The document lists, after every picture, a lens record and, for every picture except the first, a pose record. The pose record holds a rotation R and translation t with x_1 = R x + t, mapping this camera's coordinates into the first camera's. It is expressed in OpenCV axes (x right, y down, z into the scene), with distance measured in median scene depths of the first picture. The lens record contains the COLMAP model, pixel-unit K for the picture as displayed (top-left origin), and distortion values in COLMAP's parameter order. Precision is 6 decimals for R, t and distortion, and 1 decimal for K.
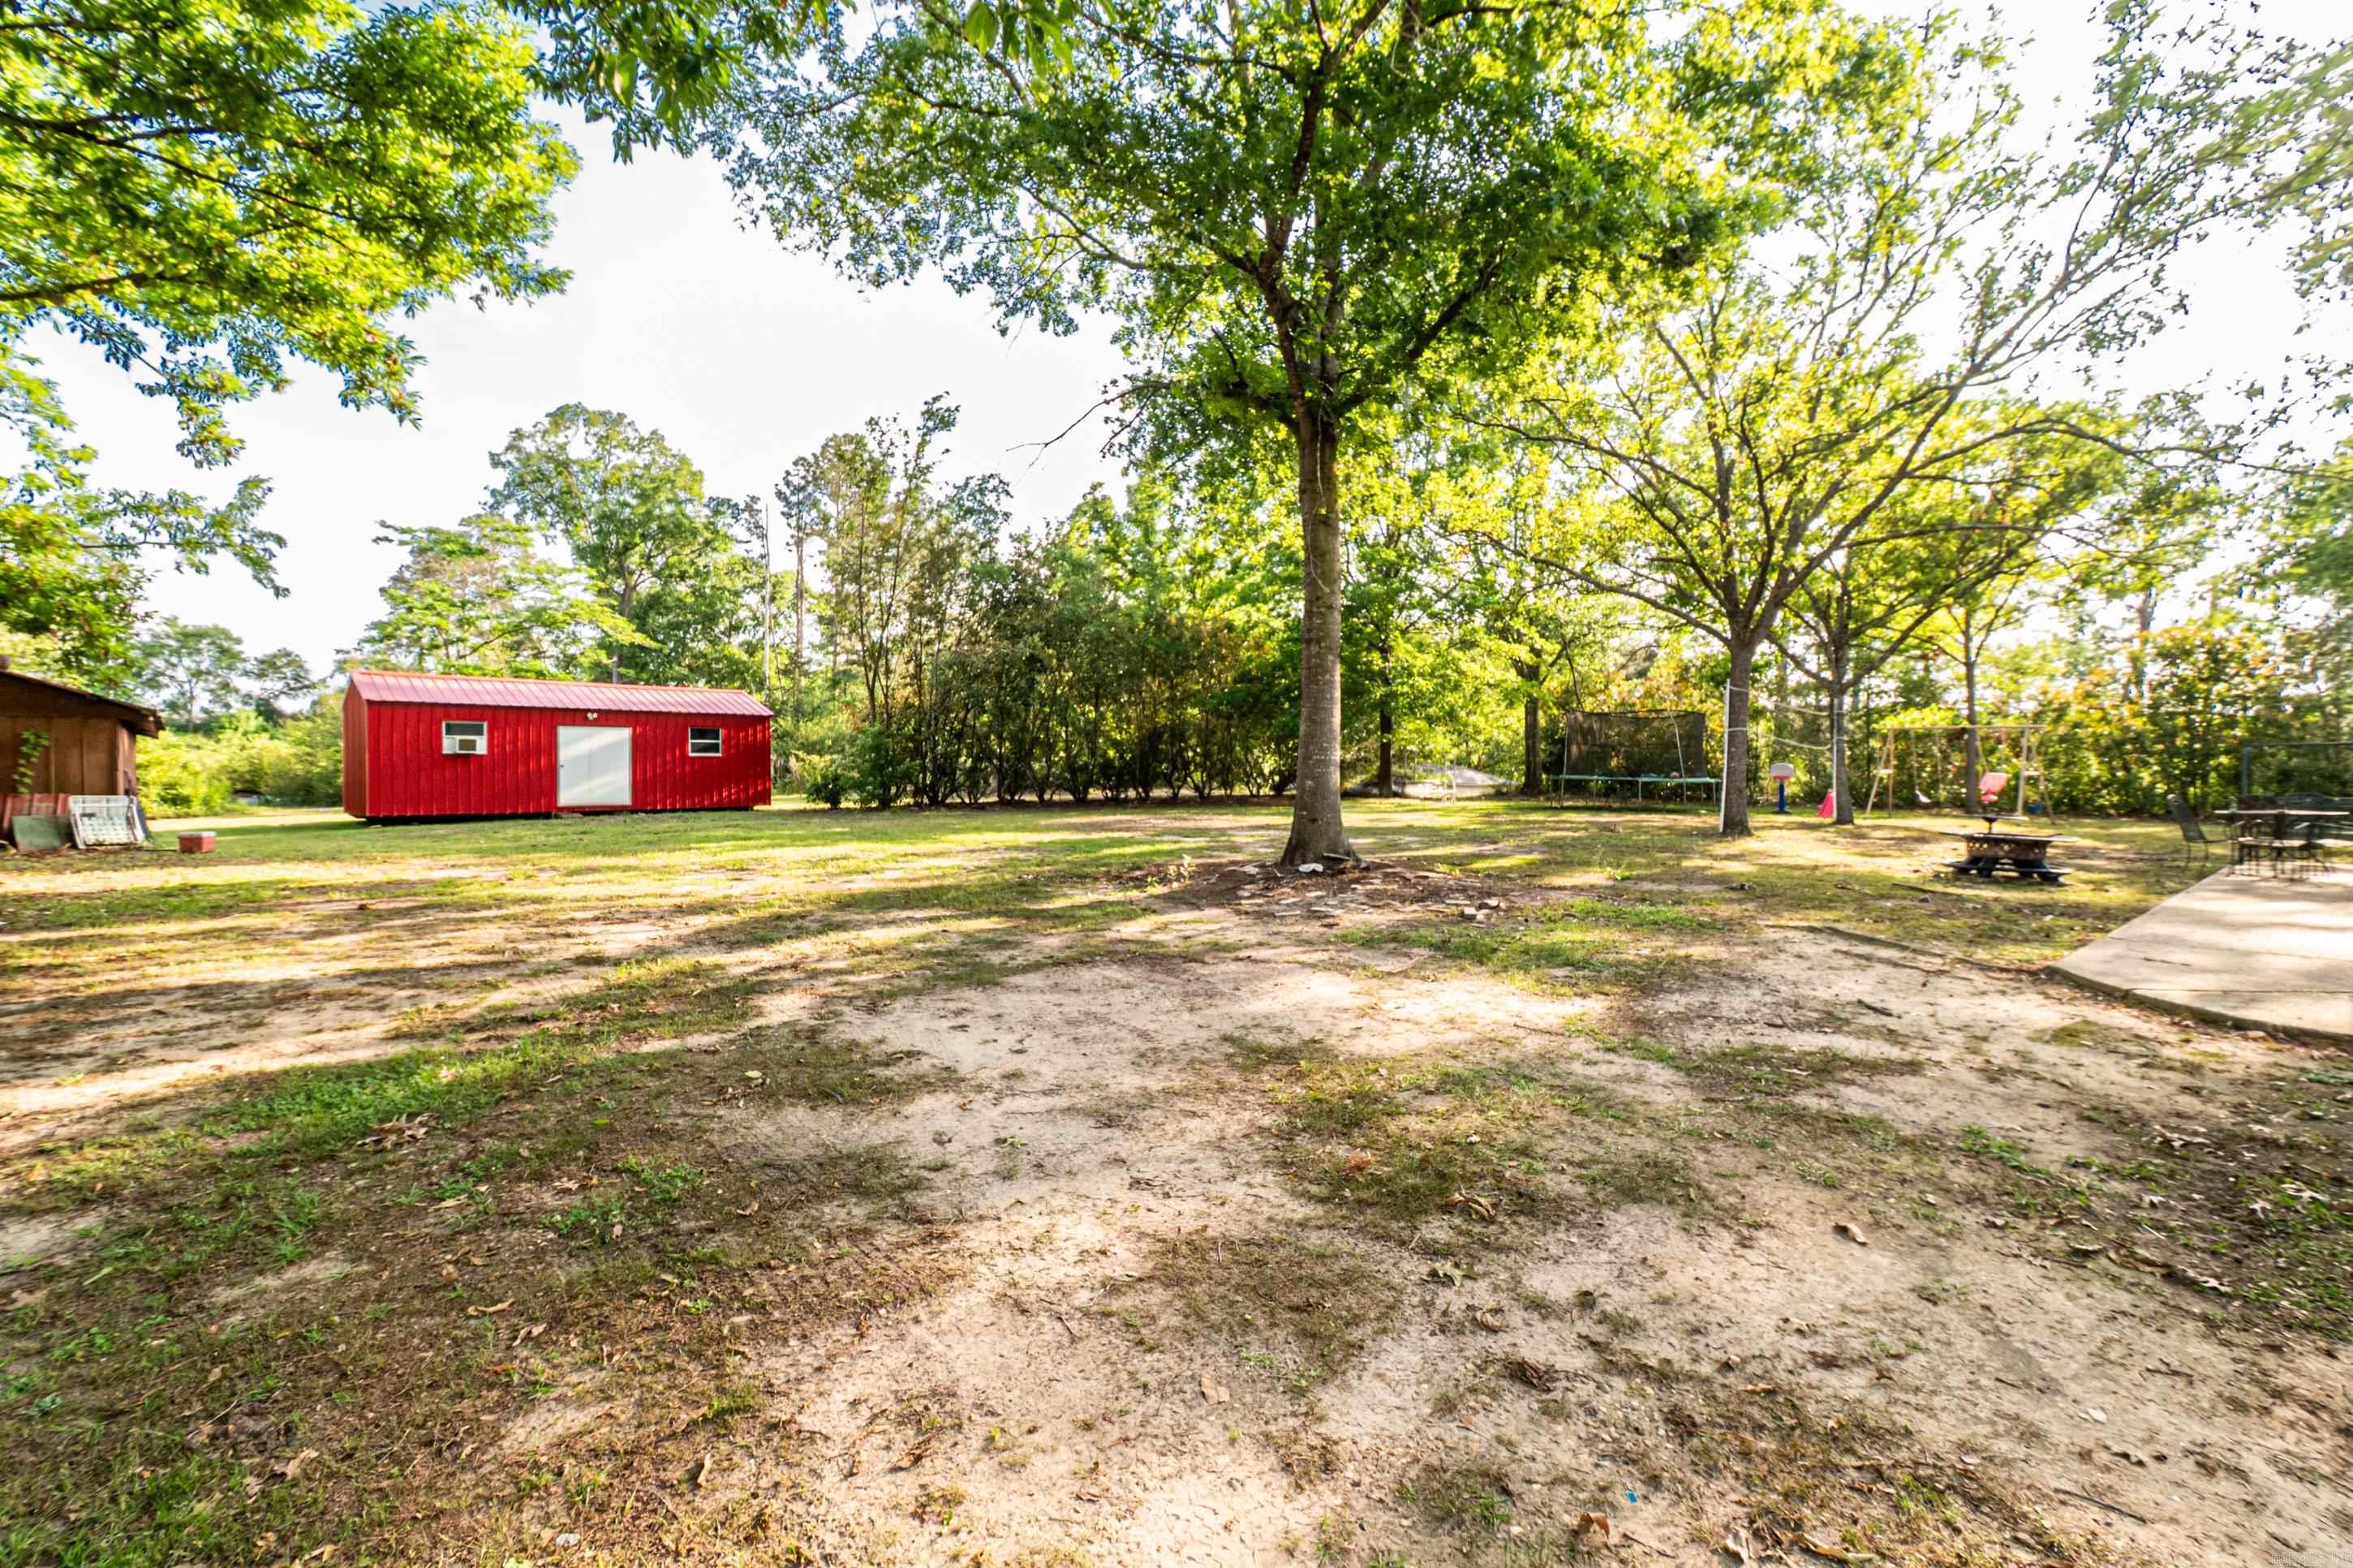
lens RADIAL K [[1047.2, 0, 1175.6], [0, 1047.2, 784.8], [0, 0, 1]] dist [0.007322, -0.003500]
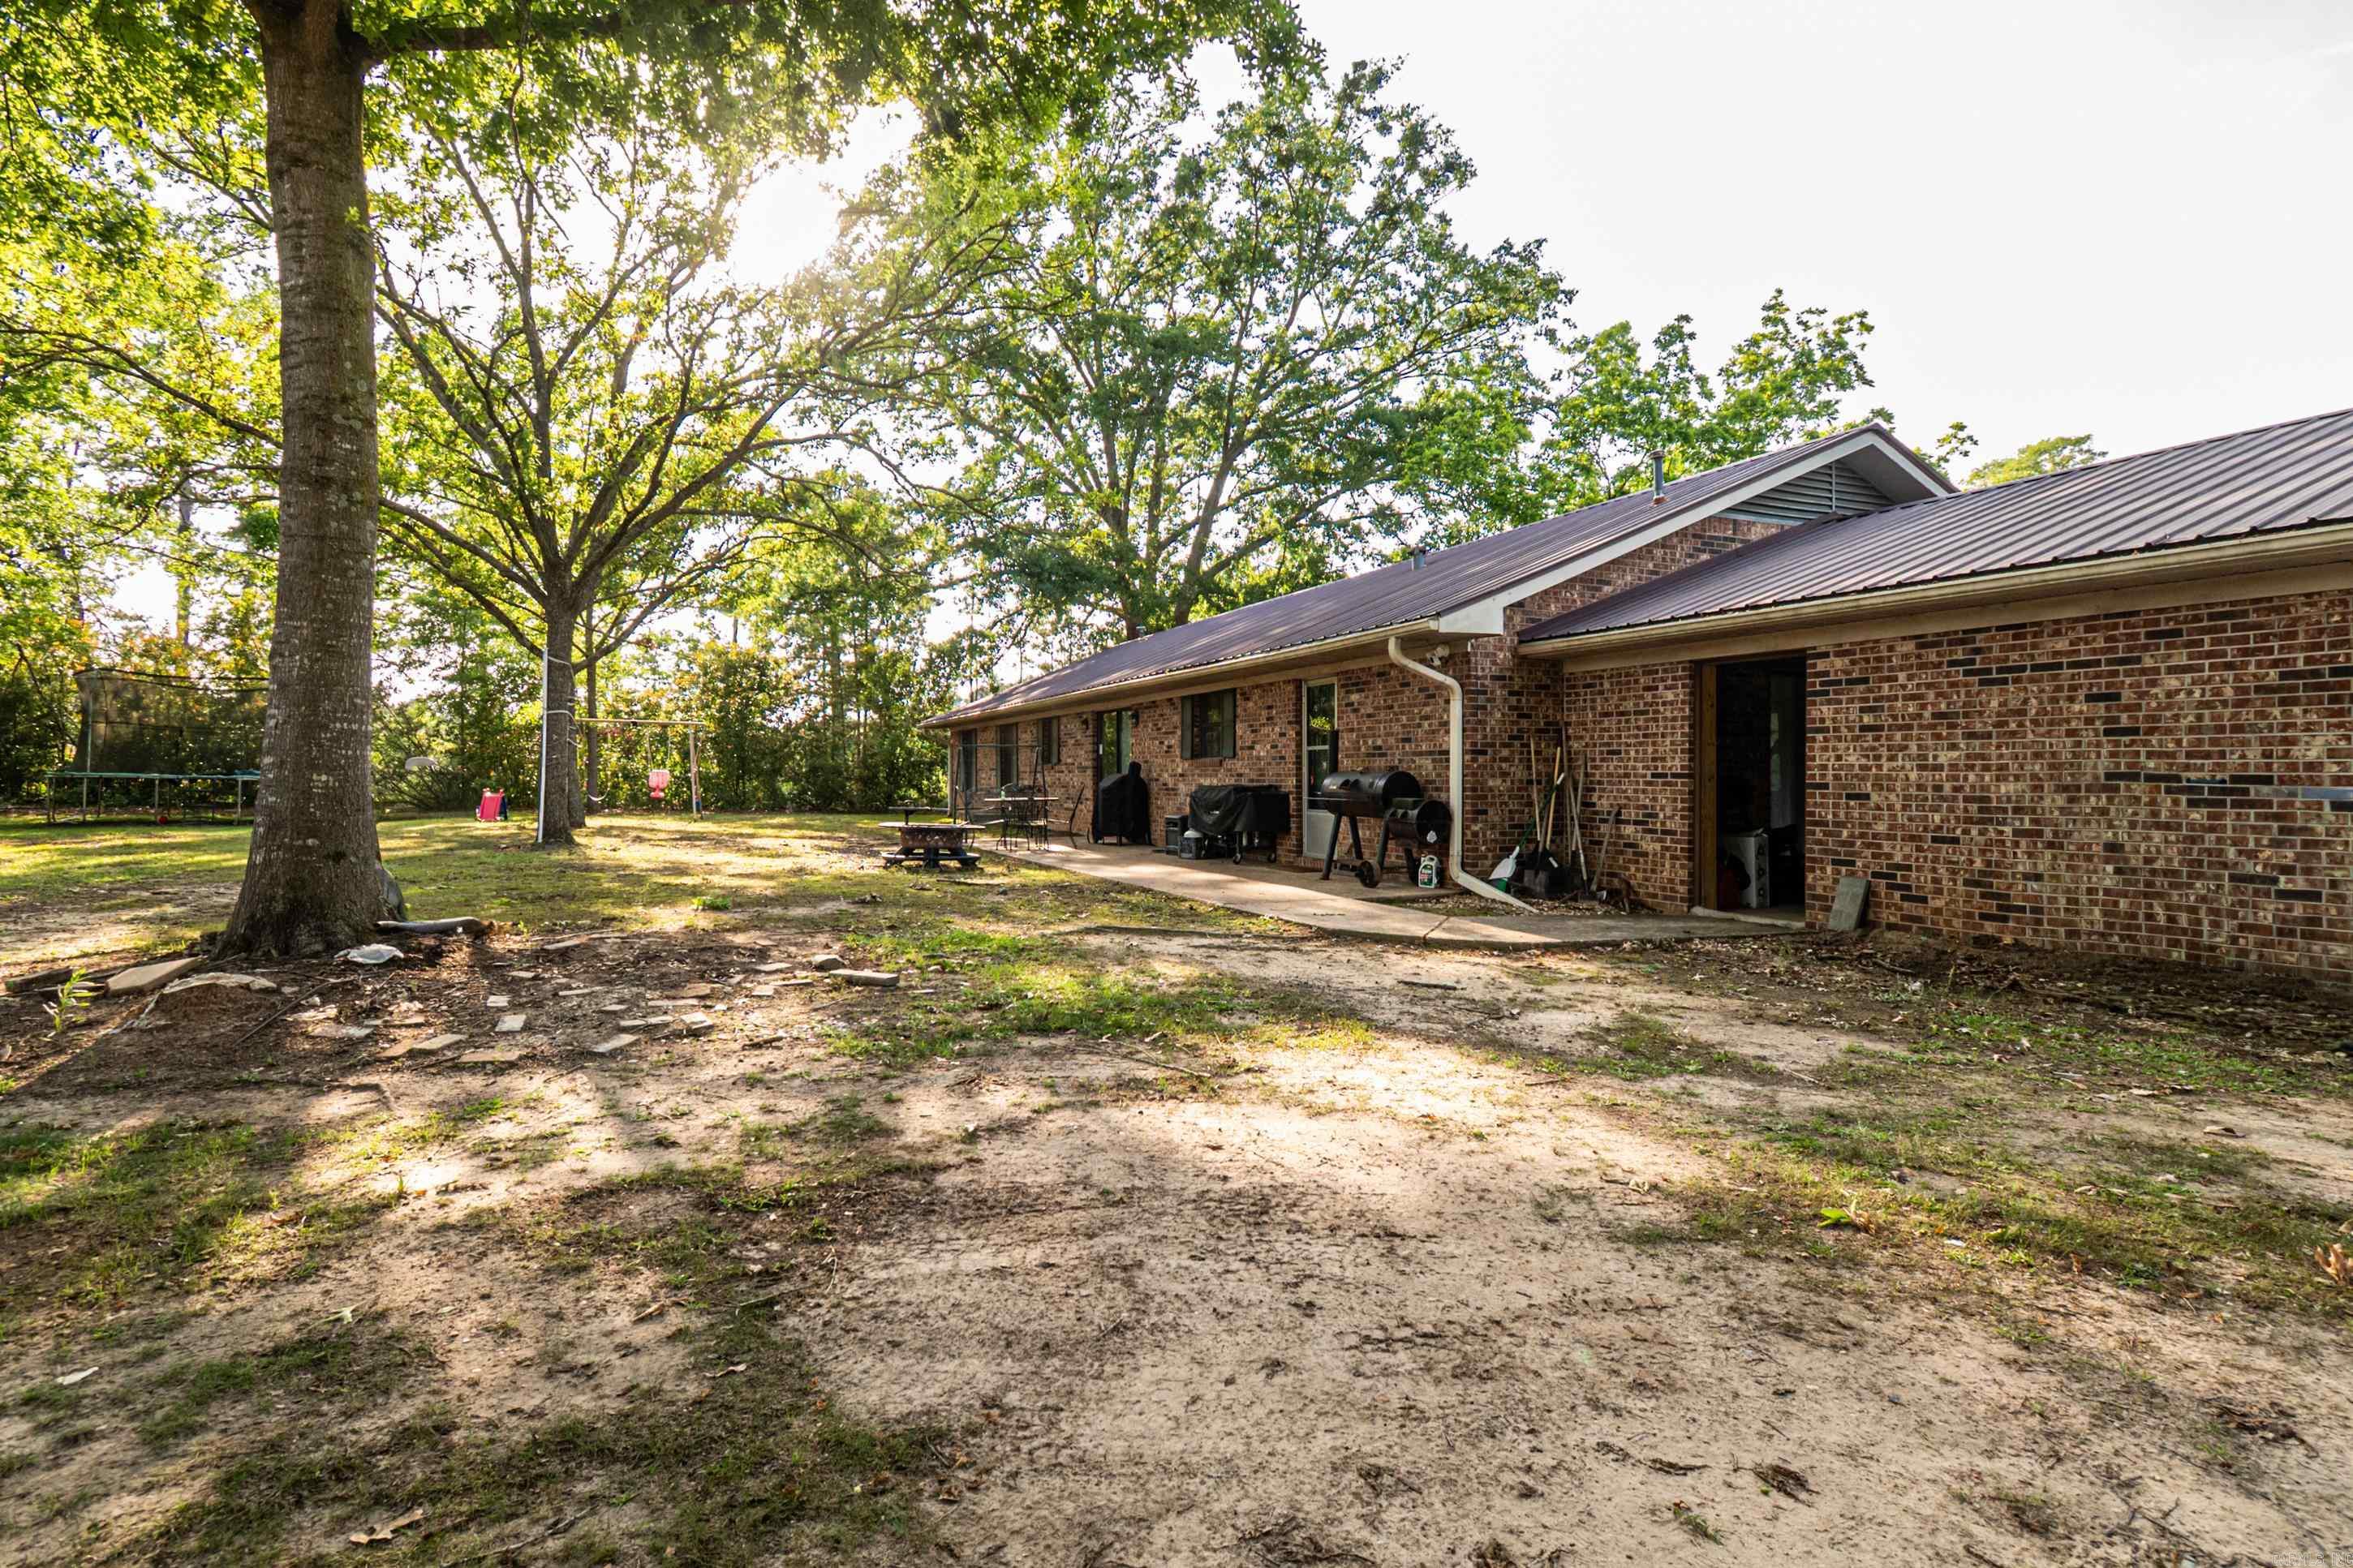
lens RADIAL K [[1140.4, 0, 1176.1], [0, 1140.4, 781.8], [0, 0, 1]] dist [-0.000793, -0.000208]
pose [[0.283386, -0.001087, 0.959005, -0.610527], [0.000170, 0.999999, 0.001083, 0.003245], [-0.959006, -0.000144, 0.283386, 1.106083]]
